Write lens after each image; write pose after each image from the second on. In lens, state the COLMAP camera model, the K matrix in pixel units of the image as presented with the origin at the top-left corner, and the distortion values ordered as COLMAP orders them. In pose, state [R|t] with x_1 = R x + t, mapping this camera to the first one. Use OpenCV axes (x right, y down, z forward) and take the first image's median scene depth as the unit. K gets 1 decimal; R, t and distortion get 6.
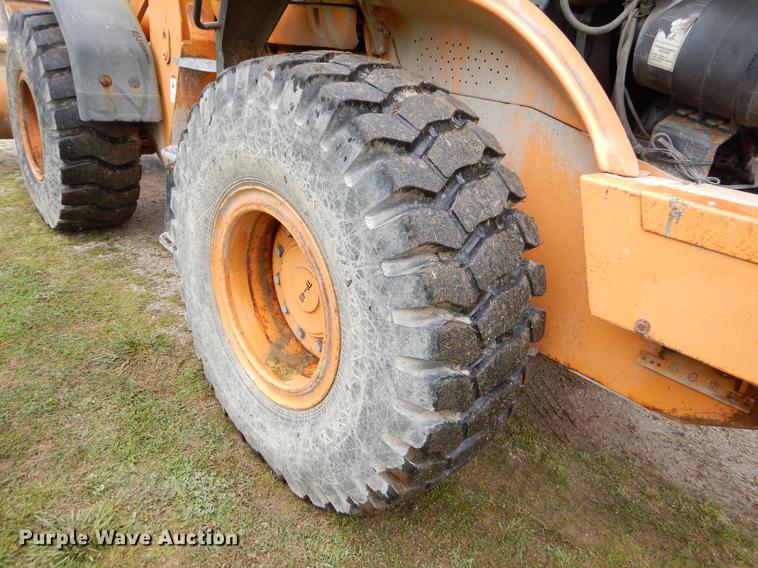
lens RADIAL K [[506.4, 0, 379.0], [0, 506.4, 284.0], [0, 0, 1]] dist [0.001309, -0.017298]
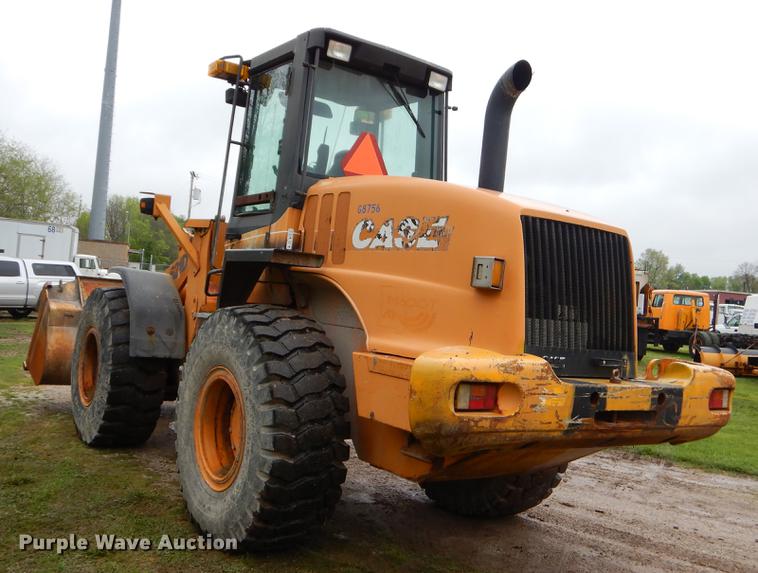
lens RADIAL K [[813.6, 0, 379.0], [0, 813.6, 286.5], [0, 0, 1]] dist [-0.018019, 0.290786]
pose [[0.984761, -0.039553, -0.169354, 0.565567], [-0.041166, 0.893105, -0.447961, 0.565049], [0.168969, 0.448106, 0.877867, -1.117324]]
